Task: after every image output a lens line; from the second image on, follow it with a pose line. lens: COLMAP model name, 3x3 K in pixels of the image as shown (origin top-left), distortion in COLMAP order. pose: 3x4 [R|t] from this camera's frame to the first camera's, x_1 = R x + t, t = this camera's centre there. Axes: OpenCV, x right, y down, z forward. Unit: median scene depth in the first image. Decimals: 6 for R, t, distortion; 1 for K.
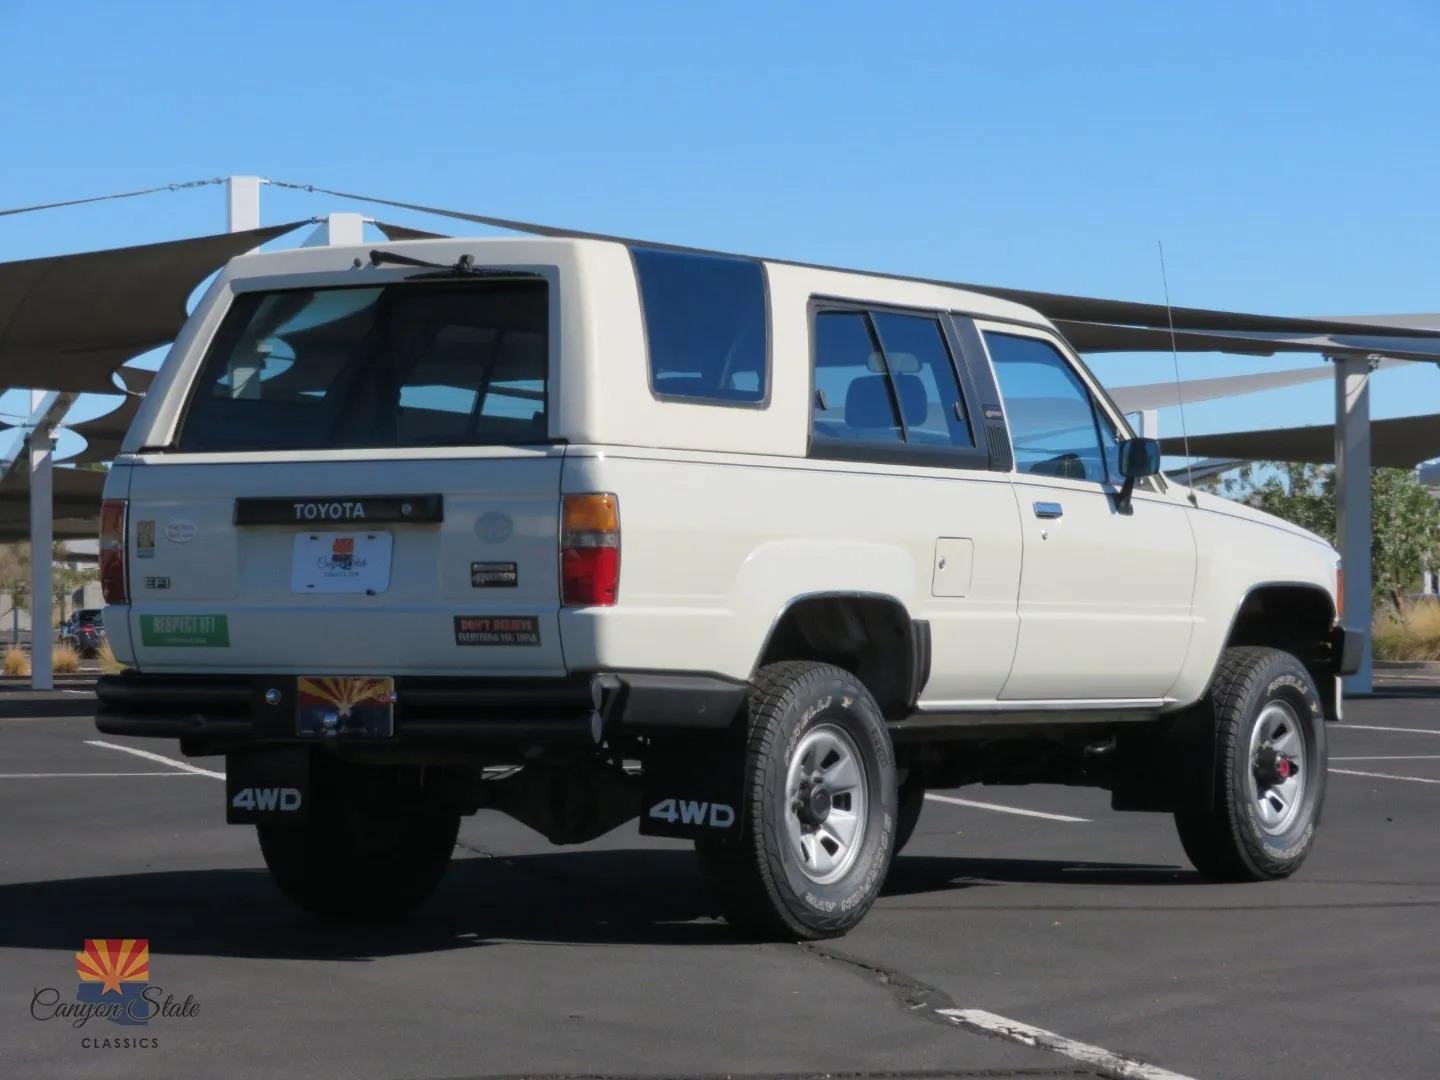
lens RADIAL K [[4870.0, 0, 720.0], [0, 4870.0, 540.0], [0, 0, 1]] dist [0.011623, 1.138959]
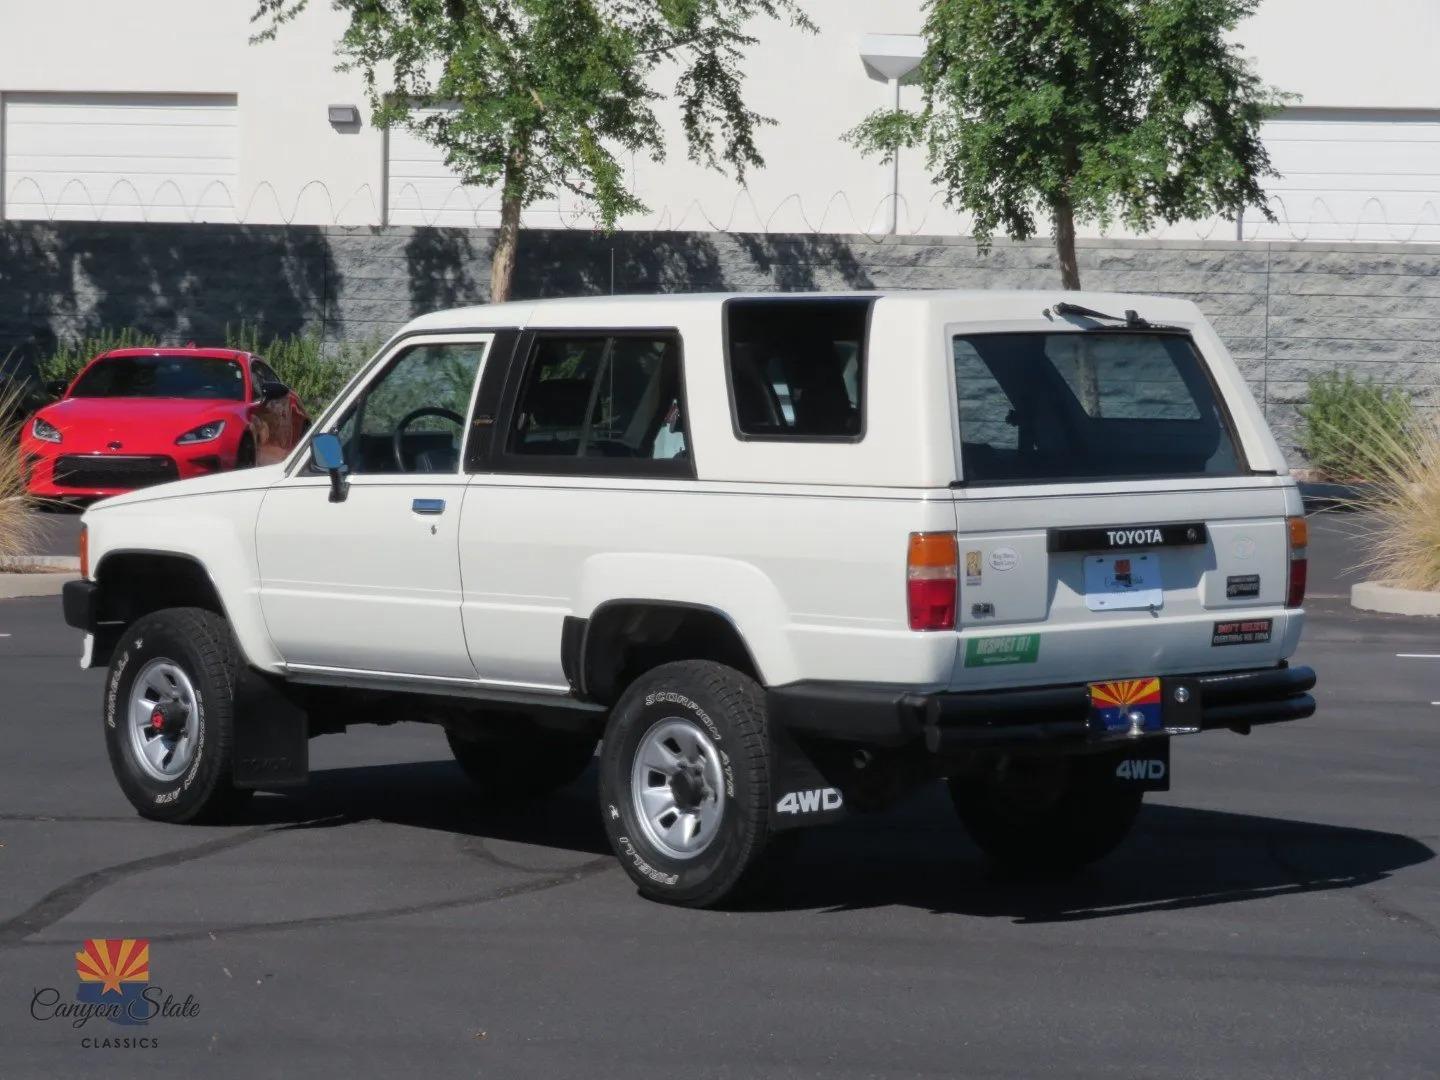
lens RADIAL K [[4870.0, 0, 720.0], [0, 4870.0, 540.0], [0, 0, 1]] dist [0.011623, 1.138959]
pose [[0.271399, -0.052096, 0.961056, -1.200227], [-0.010002, 0.998327, 0.056941, -0.069155], [-0.962415, -0.025066, 0.270424, 0.779460]]
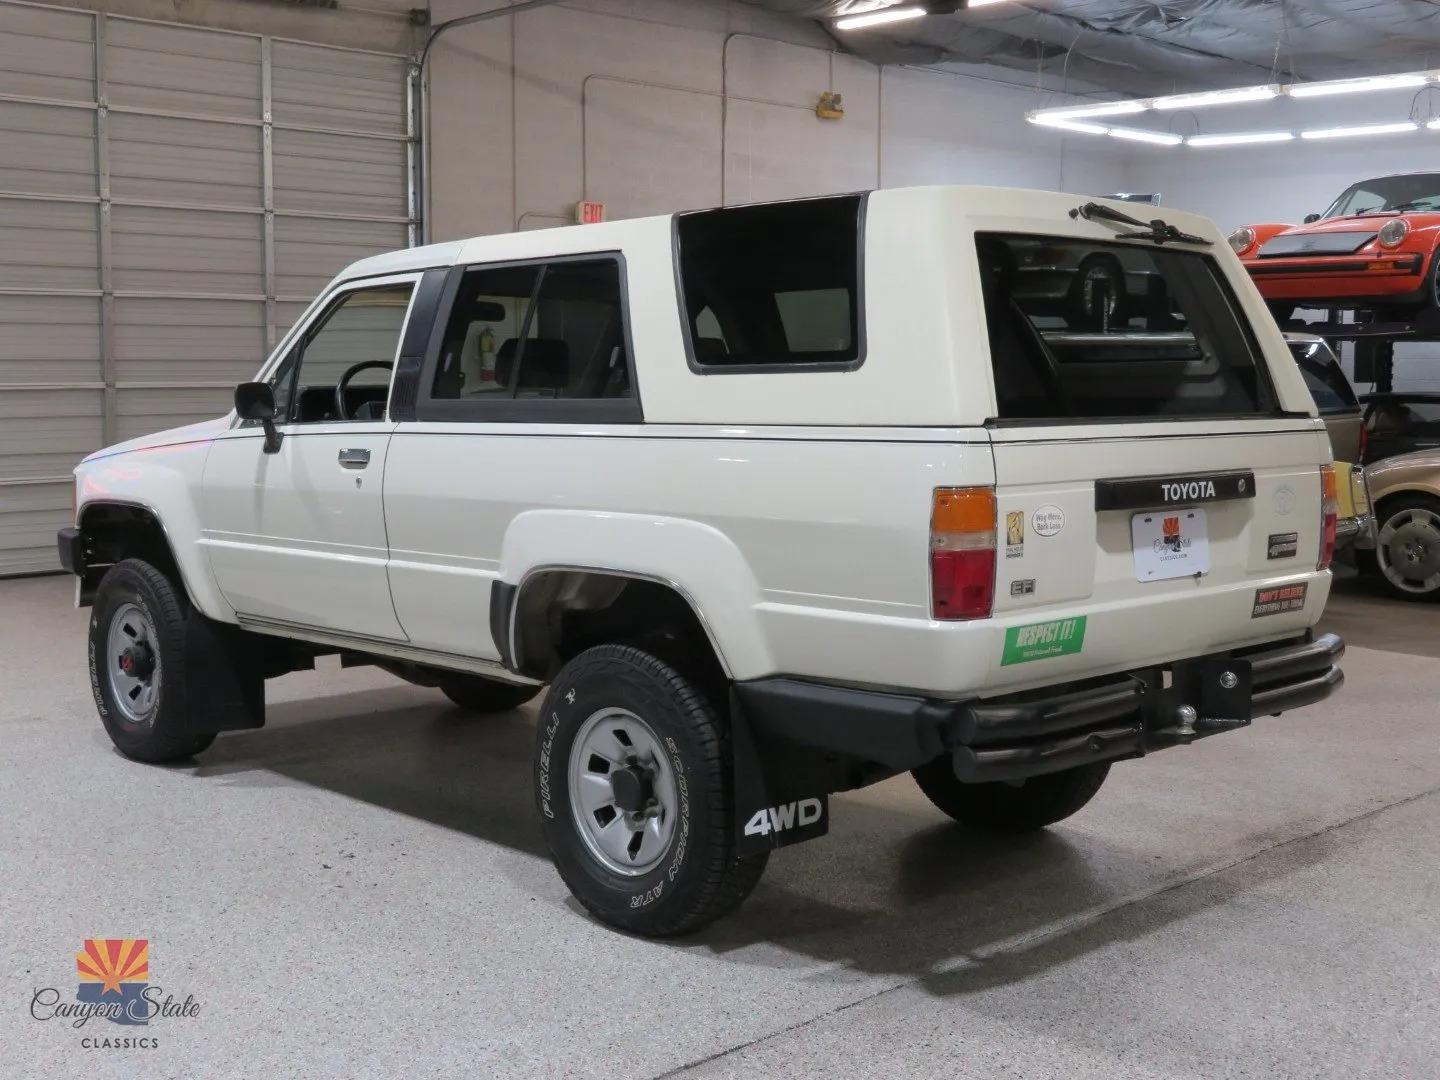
lens RADIAL K [[1780.3, 0, 717.7], [0, 1780.3, 522.3], [0, 0, 1]] dist [0.011565, -0.012843]
pose [[0.232663, -0.076680, 0.969530, -0.425276], [-0.009510, 0.996660, 0.081108, -0.026281], [-0.972511, -0.028091, 0.231157, 1.002476]]
